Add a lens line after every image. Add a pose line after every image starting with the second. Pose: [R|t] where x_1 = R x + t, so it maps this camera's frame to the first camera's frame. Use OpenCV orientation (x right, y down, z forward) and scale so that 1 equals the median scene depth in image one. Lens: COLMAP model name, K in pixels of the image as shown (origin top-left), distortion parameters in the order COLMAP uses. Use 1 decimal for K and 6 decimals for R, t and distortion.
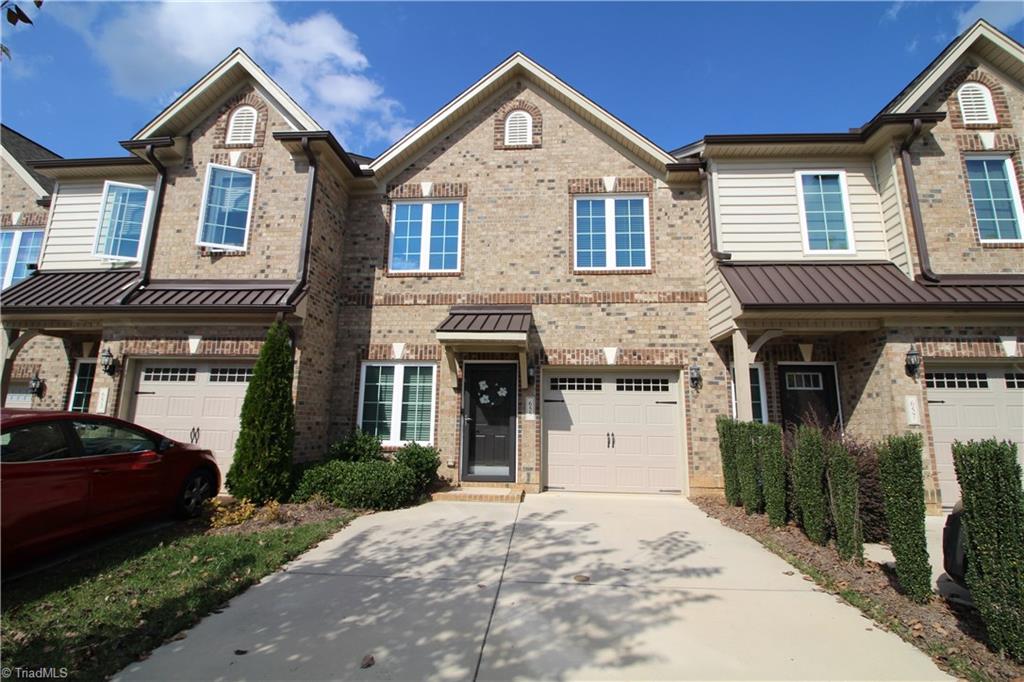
lens RADIAL K [[449.0, 0, 512.8], [0, 449.0, 339.1], [0, 0, 1]] dist [-0.009811, -0.002136]
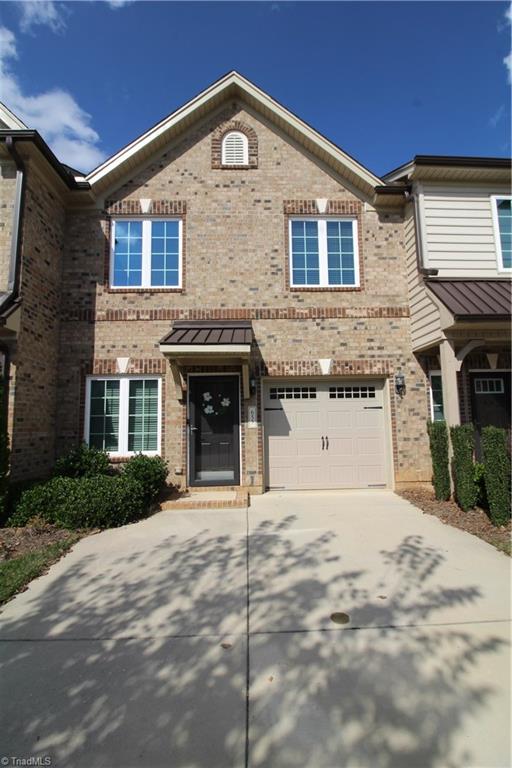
lens RADIAL K [[336.8, 0, 259.1], [0, 336.8, 384.0], [0, 0, 1]] dist [-0.009811, -0.002136]
pose [[0.993545, -0.021024, 0.111470, -0.033721], [0.012580, 0.997034, 0.075925, 0.015399], [-0.112735, -0.074033, 0.990863, 0.210491]]
